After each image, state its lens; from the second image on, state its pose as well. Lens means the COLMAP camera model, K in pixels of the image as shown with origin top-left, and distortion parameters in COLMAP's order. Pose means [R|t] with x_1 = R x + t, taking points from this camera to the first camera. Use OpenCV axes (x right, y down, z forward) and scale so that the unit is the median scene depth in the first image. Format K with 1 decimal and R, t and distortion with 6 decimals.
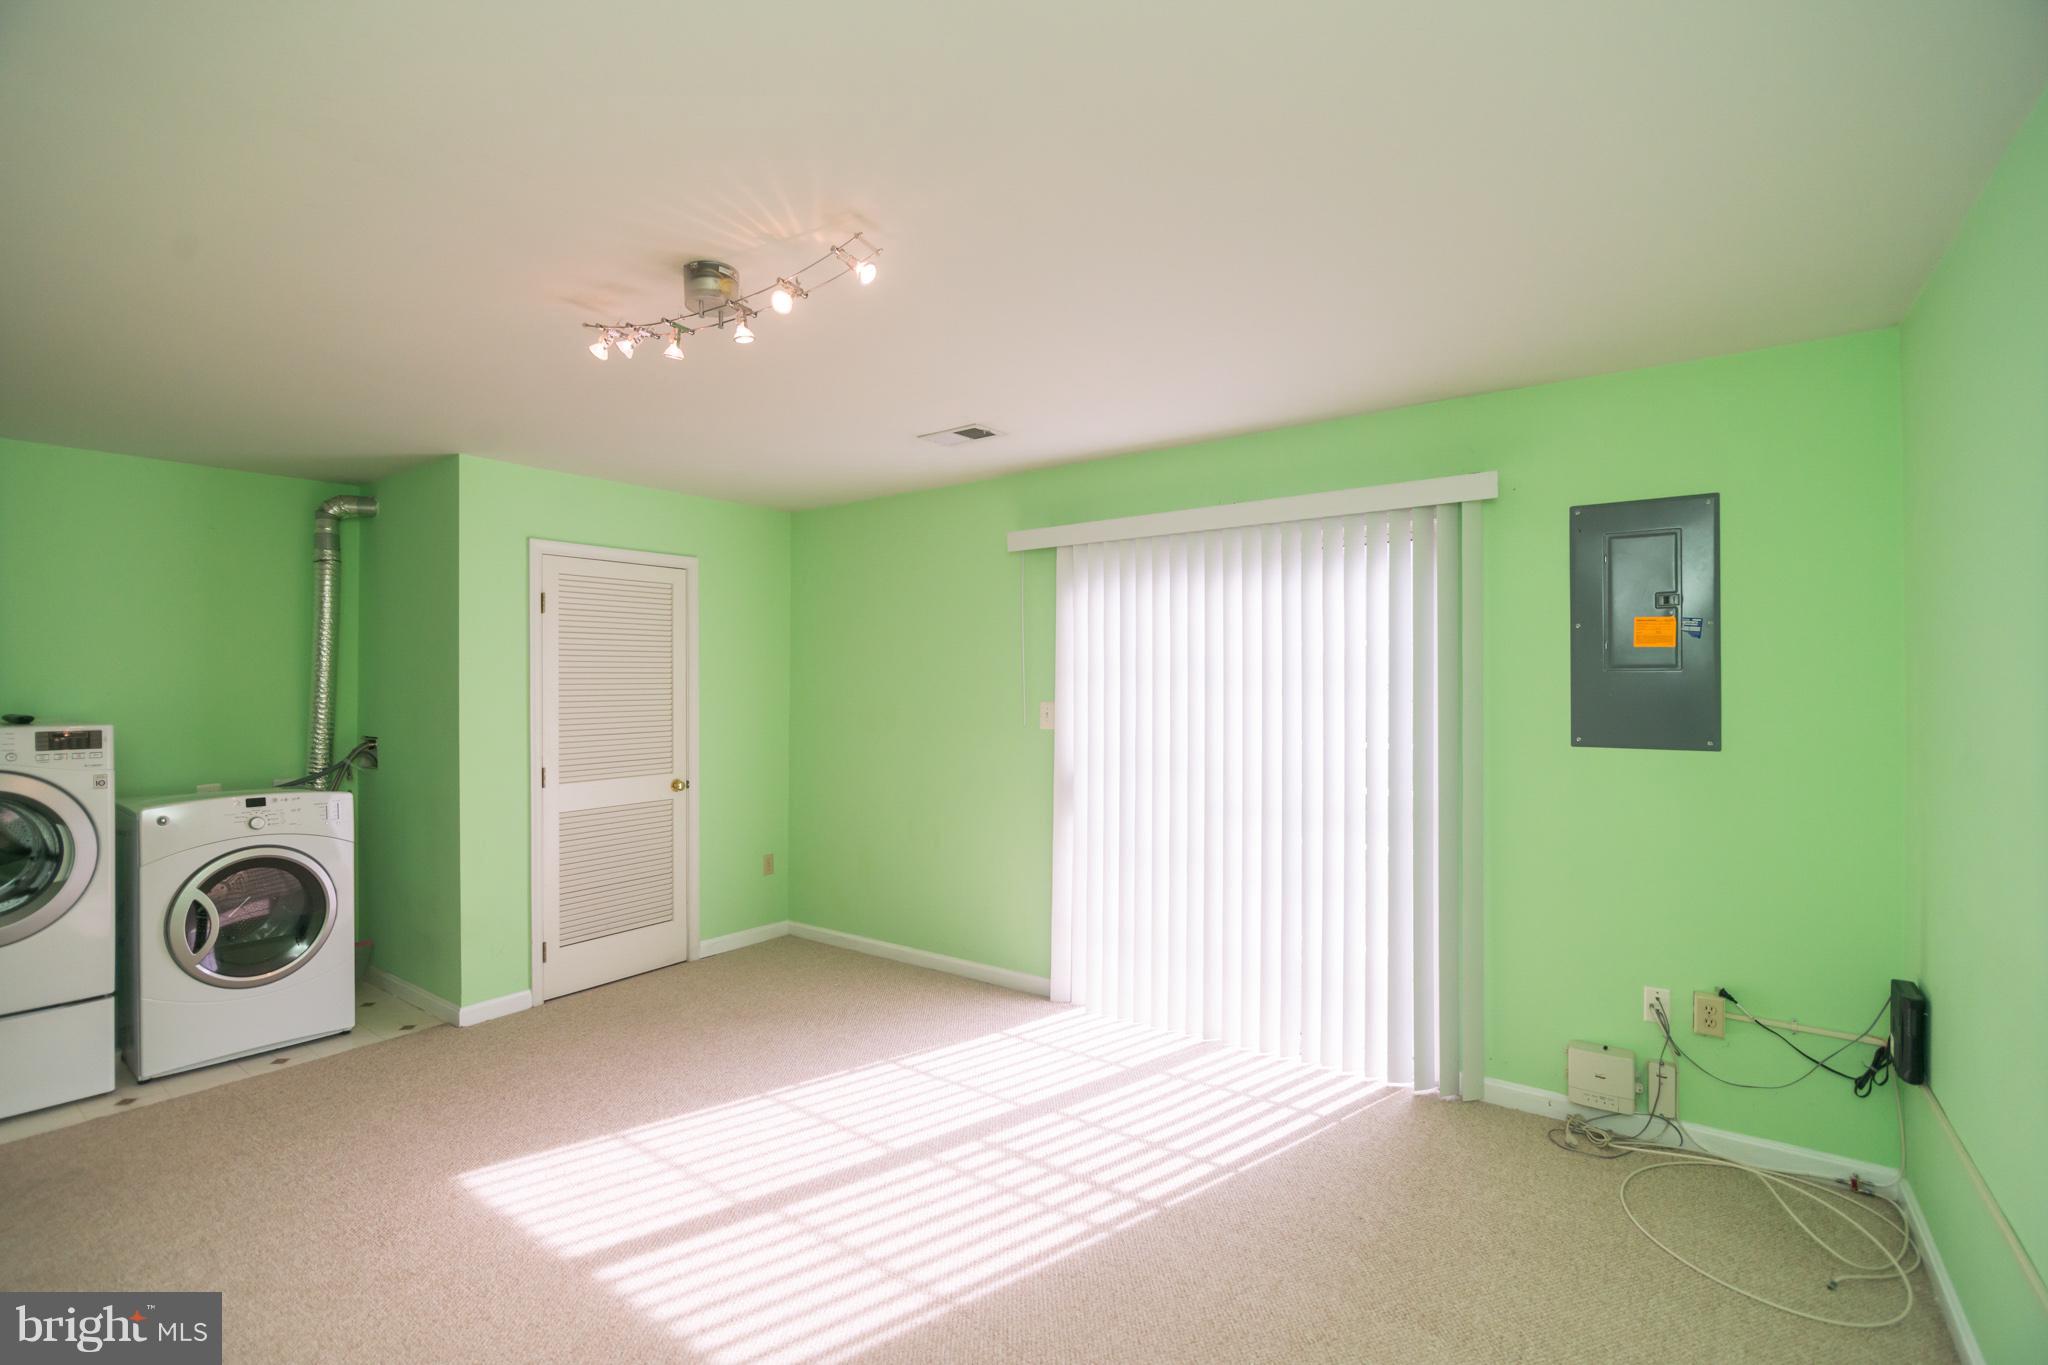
lens RADIAL K [[951.6, 0, 1014.8], [0, 951.6, 674.9], [0, 0, 1]] dist [-0.001263, 0.000126]
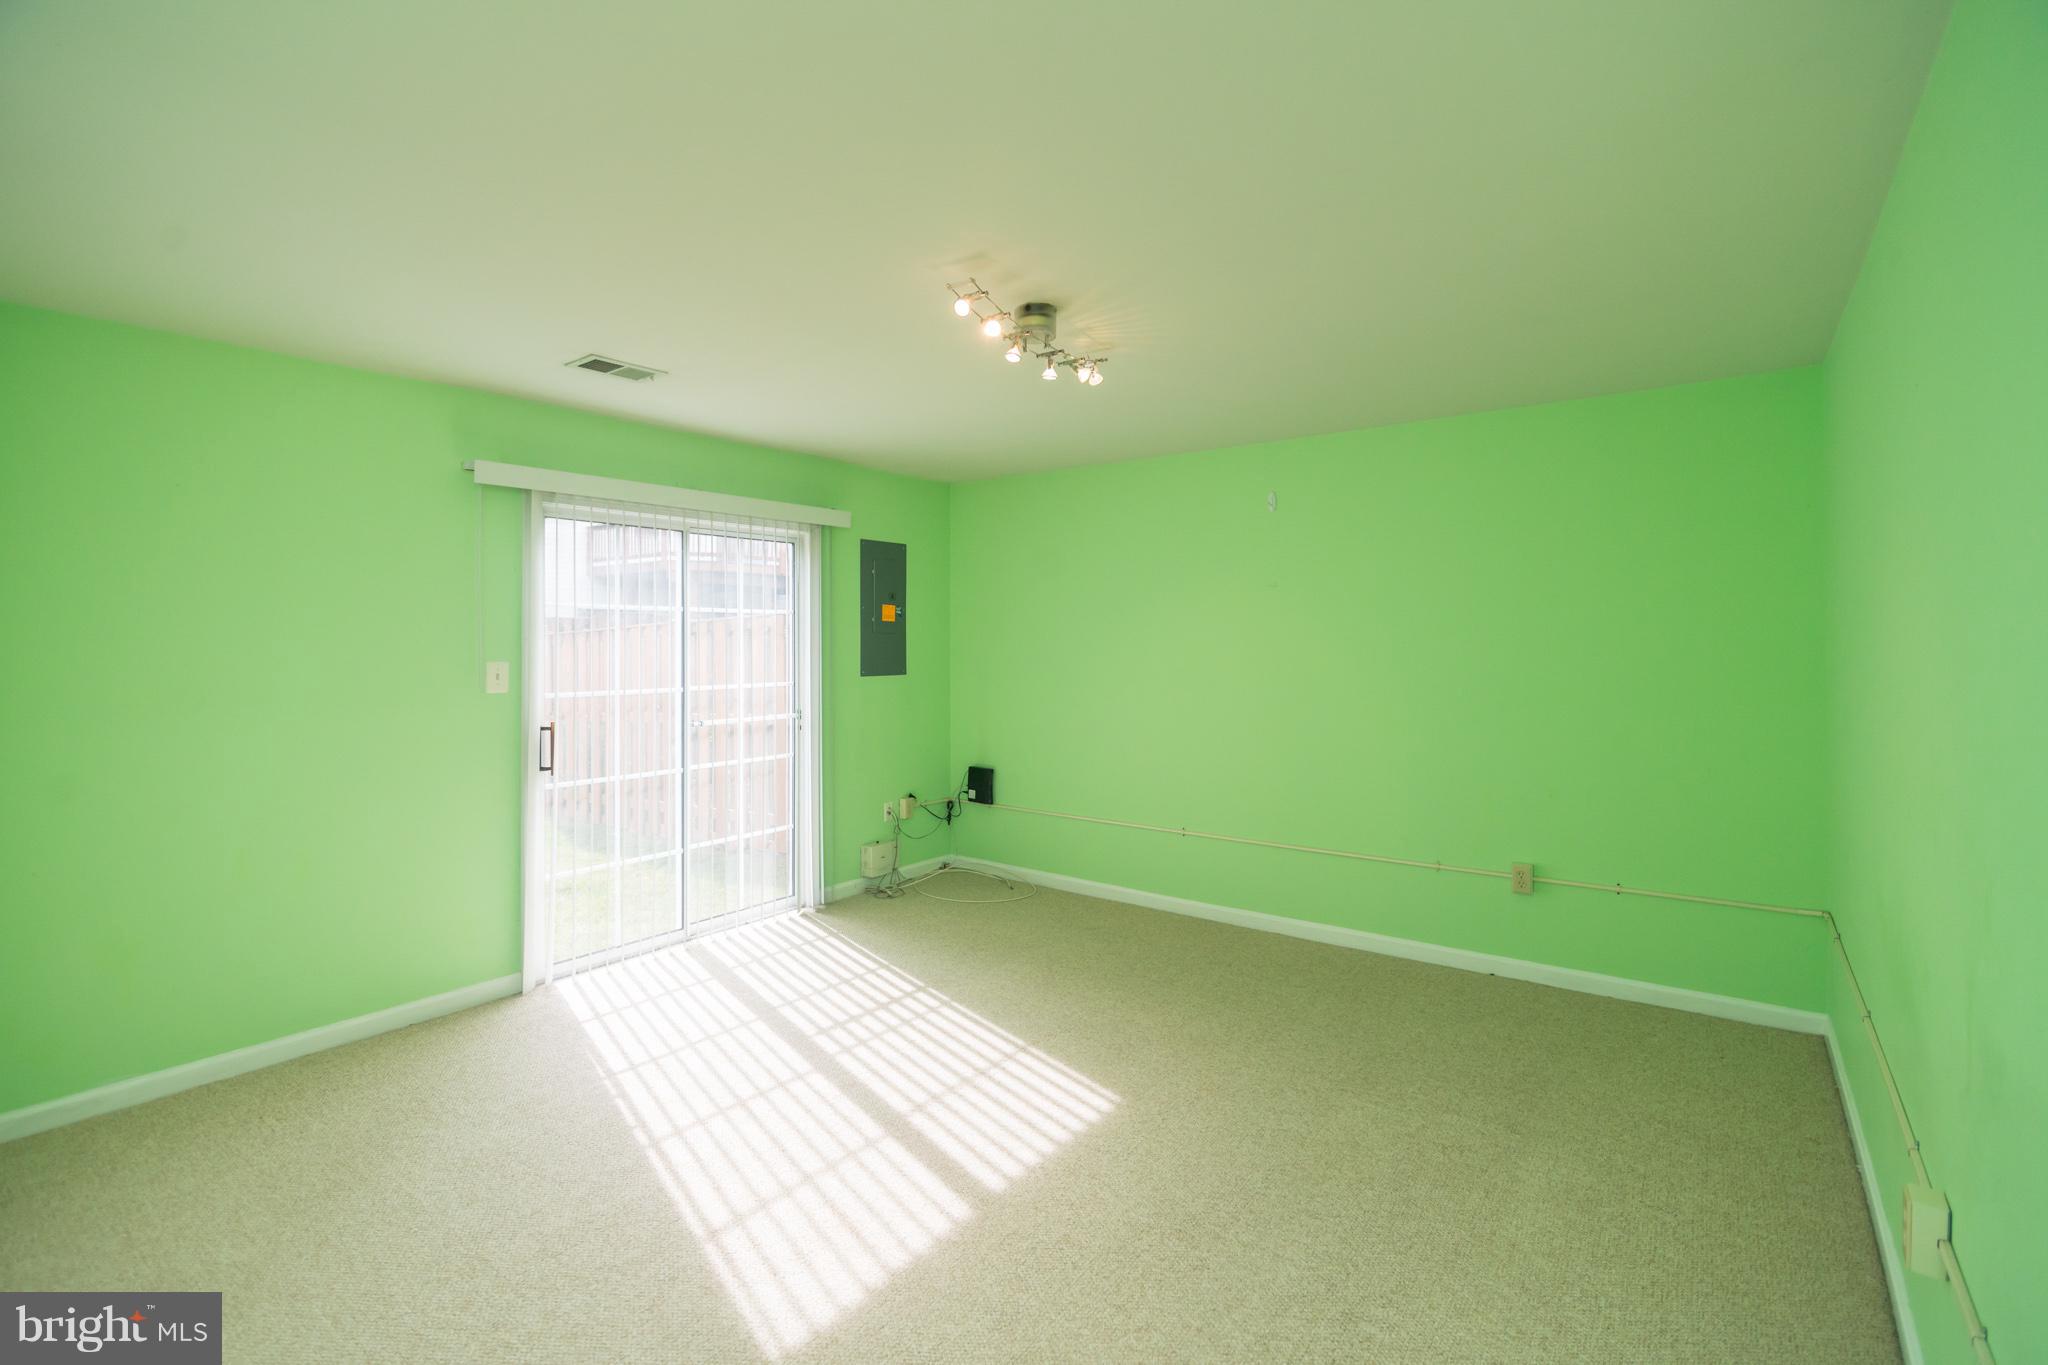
lens RADIAL K [[947.8, 0, 940.7], [0, 947.8, 640.9], [0, 0, 1]] dist [-0.000672, -0.000161]
pose [[0.043943, 0.008368, 0.998999, -1.182019], [0.001510, 0.999963, -0.008442, 0.025117], [-0.999033, 0.001880, 0.043928, 0.803157]]
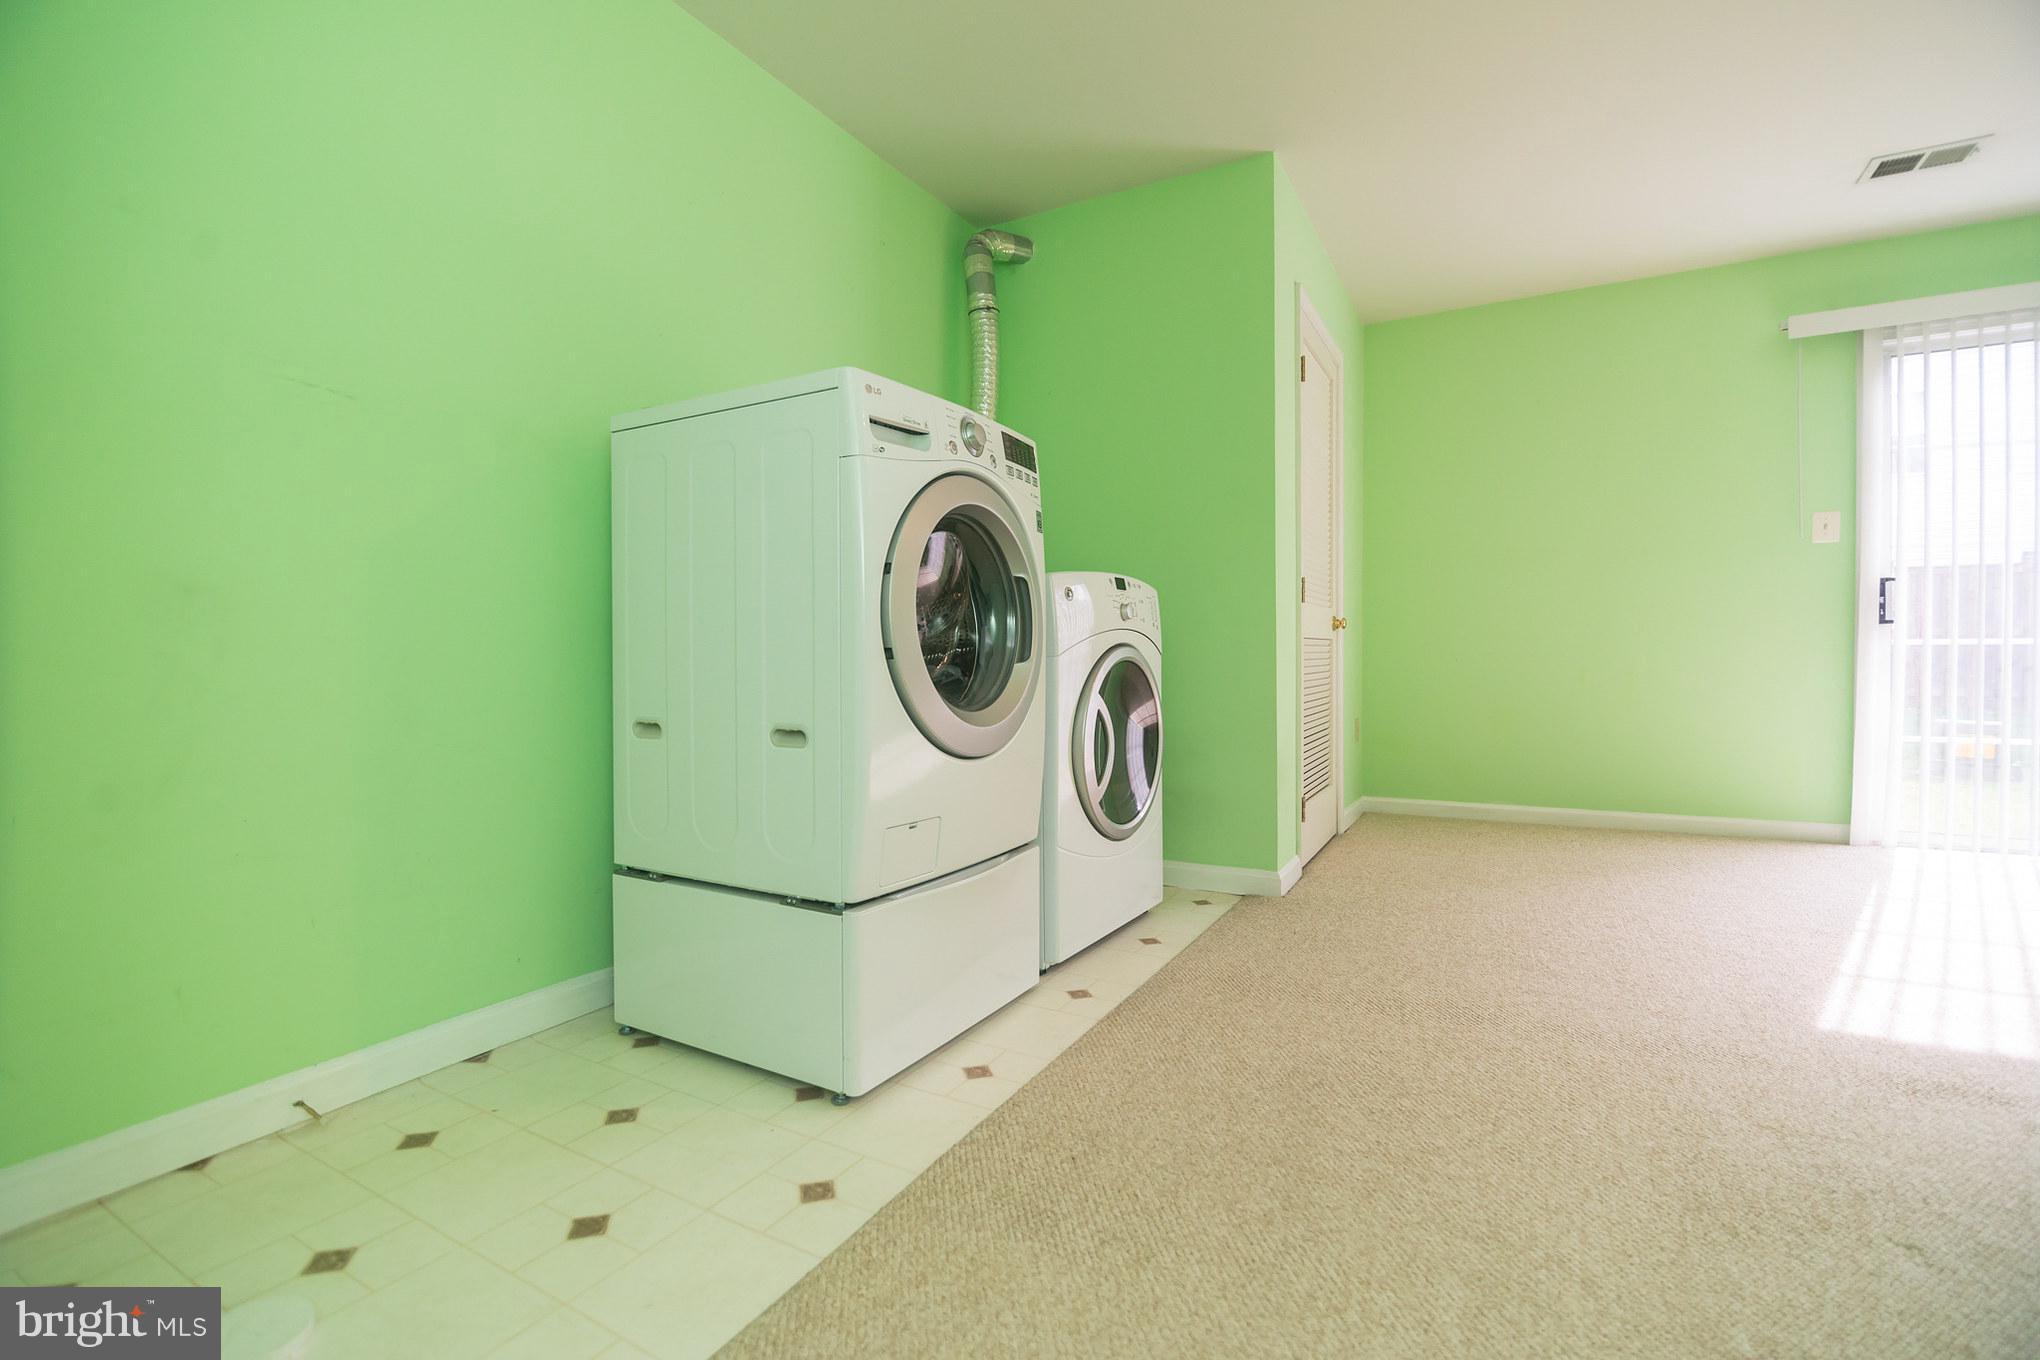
lens RADIAL K [[905.3, 0, 1017.4], [0, 905.3, 674.6], [0, 0, 1]] dist [-0.001843, -0.008448]
pose [[0.988589, -0.004783, 0.150561, -1.205185], [0.002000, 0.999824, 0.018628, 0.234443], [-0.150624, -0.018114, 0.988425, 0.414926]]
